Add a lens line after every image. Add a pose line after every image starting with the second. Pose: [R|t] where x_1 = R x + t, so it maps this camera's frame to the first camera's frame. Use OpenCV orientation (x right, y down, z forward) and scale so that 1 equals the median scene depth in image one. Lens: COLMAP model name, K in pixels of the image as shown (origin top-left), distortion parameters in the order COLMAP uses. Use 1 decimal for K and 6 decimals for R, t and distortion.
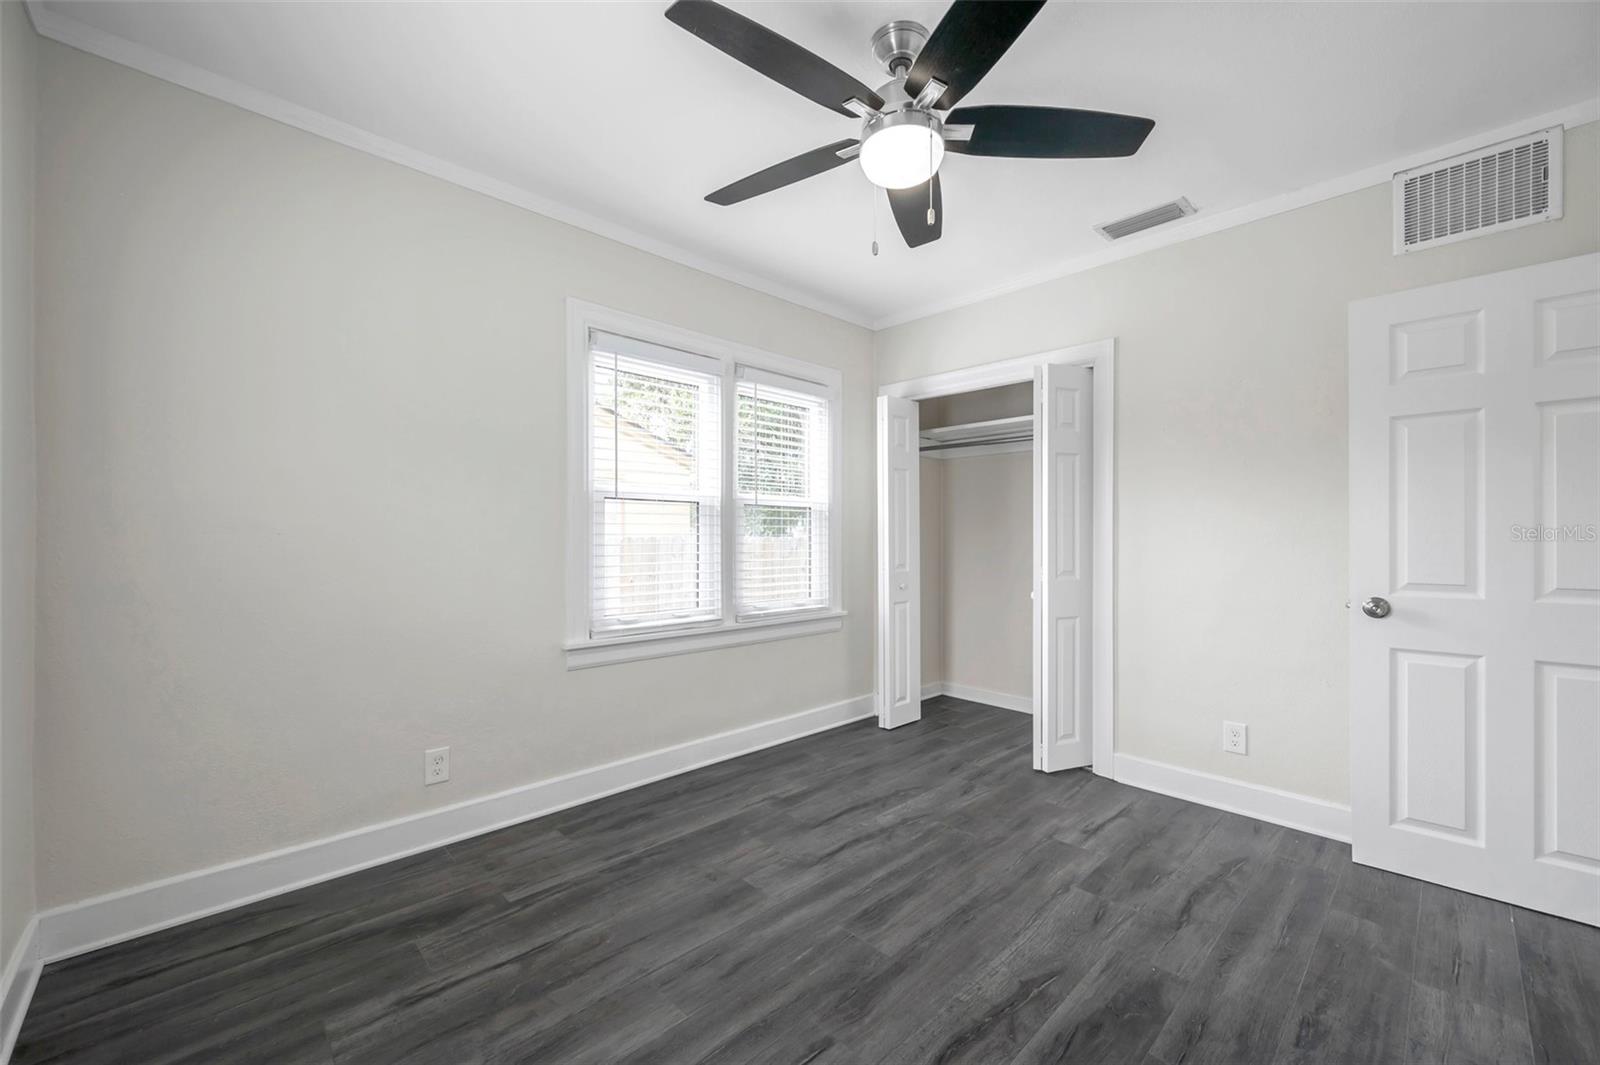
lens RADIAL K [[635.0, 0, 804.8], [0, 635.0, 534.4], [0, 0, 1]] dist [-0.001949, 0.001009]
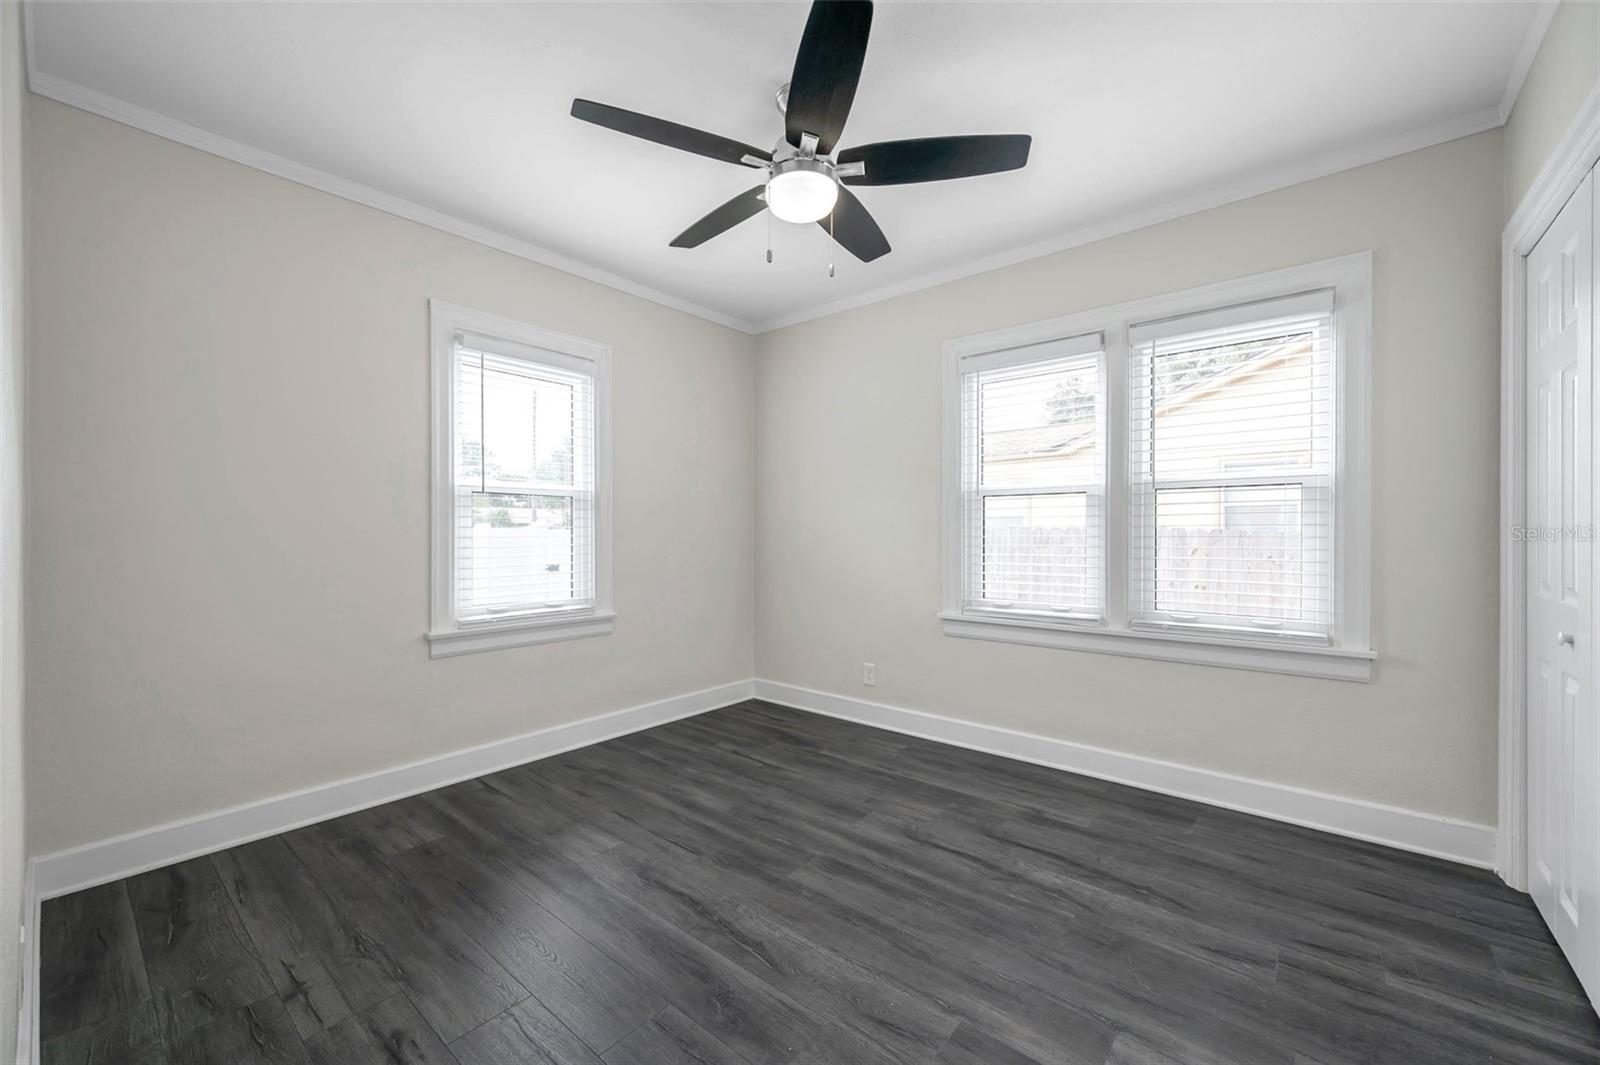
lens RADIAL K [[635.0, 0, 801.4], [0, 635.0, 527.7], [0, 0, 1]] dist [-0.001949, 0.001009]
pose [[0.101837, -0.010699, -0.994744, 0.990284], [0.005937, 0.999931, -0.010147, 0.012188], [0.994783, -0.004872, 0.101893, 0.670761]]
